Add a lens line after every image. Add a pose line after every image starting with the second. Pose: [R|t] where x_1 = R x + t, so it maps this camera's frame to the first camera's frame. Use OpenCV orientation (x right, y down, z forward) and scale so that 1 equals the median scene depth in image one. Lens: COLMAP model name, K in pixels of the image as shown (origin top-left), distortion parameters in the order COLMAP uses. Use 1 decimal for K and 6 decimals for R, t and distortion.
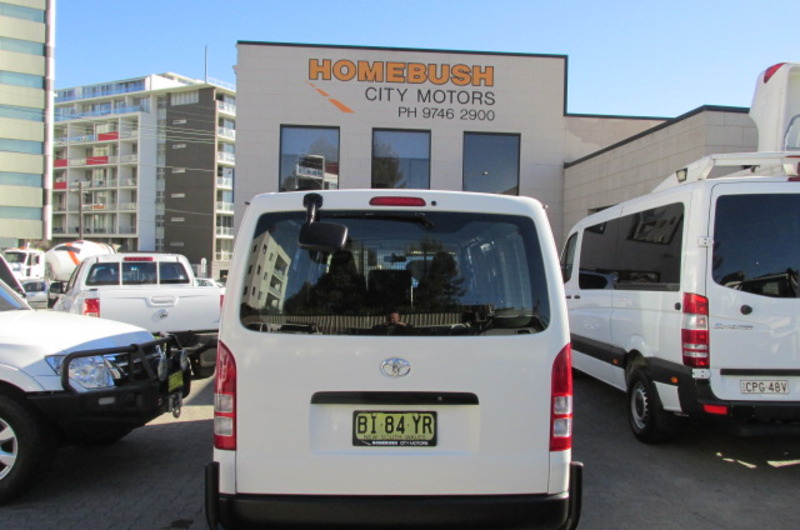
lens RADIAL K [[665.8, 0, 414.4], [0, 665.8, 237.8], [0, 0, 1]] dist [-0.029366, 0.022067]
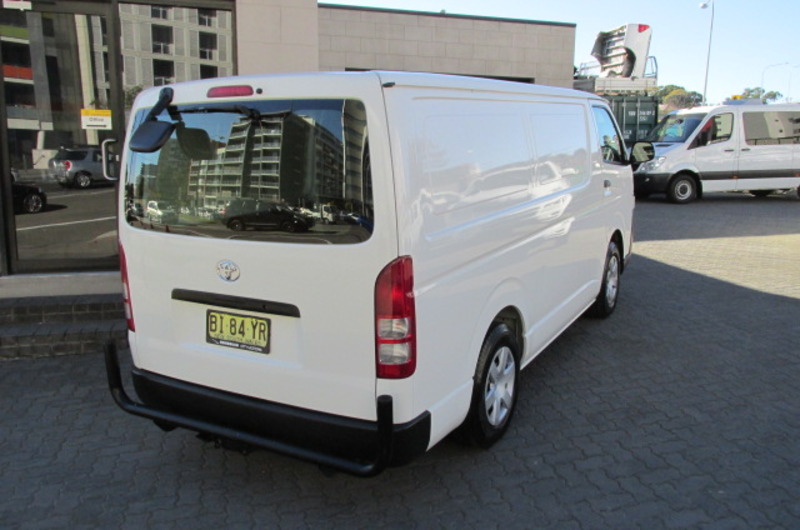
lens RADIAL K [[665.8, 0, 411.2], [0, 665.8, 268.8], [0, 0, 1]] dist [-0.029366, 0.022067]
pose [[0.855063, 0.075876, -0.512942, 0.687734], [0.051243, 0.972028, 0.229207, -0.014866], [0.515985, -0.222271, 0.827257, 0.339260]]
